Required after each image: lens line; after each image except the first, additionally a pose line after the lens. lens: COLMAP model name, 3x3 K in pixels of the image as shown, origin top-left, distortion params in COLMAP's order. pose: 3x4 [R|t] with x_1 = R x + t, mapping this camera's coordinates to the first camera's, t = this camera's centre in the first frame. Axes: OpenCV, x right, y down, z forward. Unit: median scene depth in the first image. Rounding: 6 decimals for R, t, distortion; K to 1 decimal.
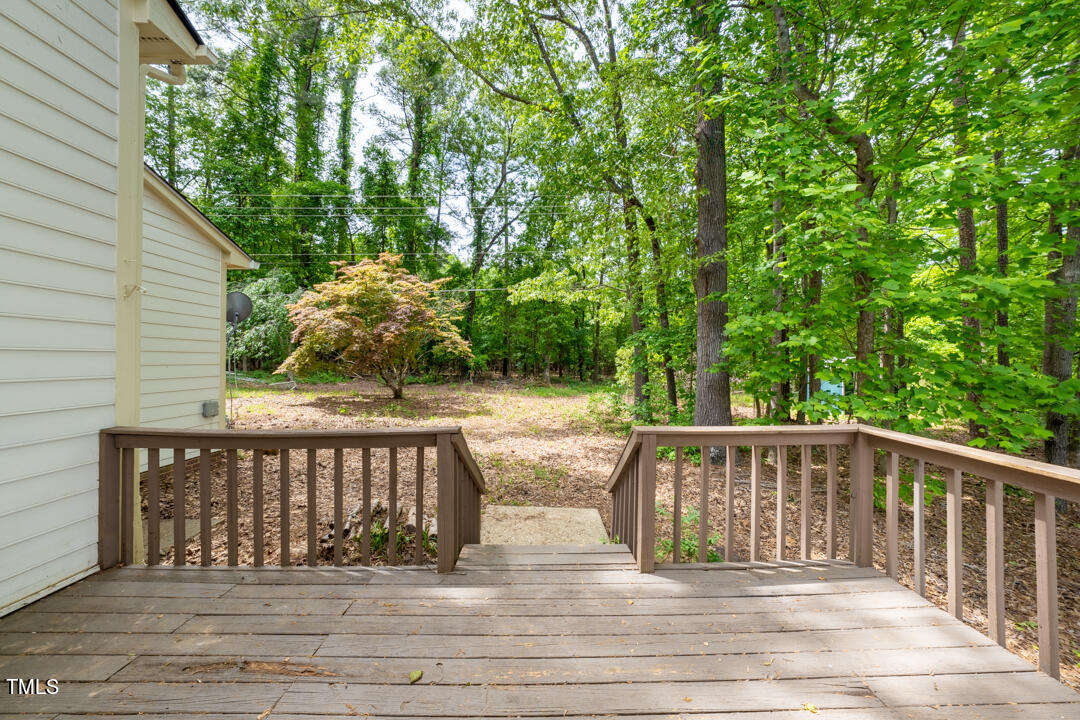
lens RADIAL K [[368.1, 0, 540.0], [0, 368.1, 360.0], [0, 0, 1]] dist [-0.014956, 0.000160]
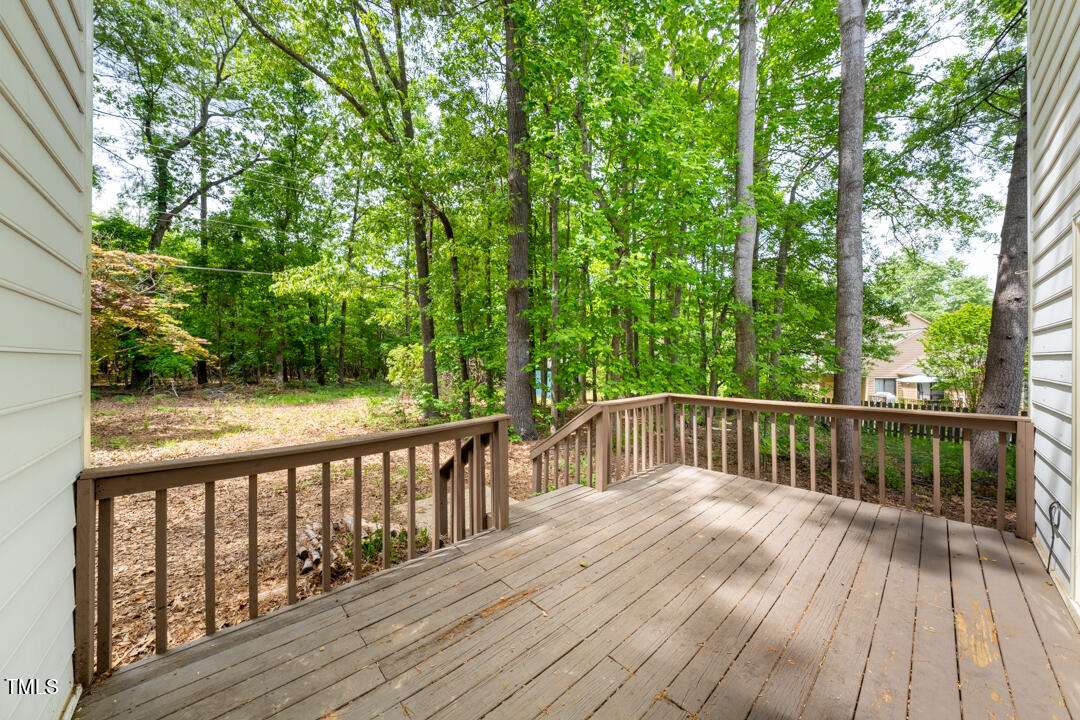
lens RADIAL K [[368.1, 0, 540.0], [0, 368.1, 360.0], [0, 0, 1]] dist [-0.014956, 0.000160]
pose [[0.746678, -0.004940, 0.665167, -0.178594], [0.005260, 0.999985, 0.001522, -0.002158], [-0.665165, 0.002362, 0.746693, -0.007257]]
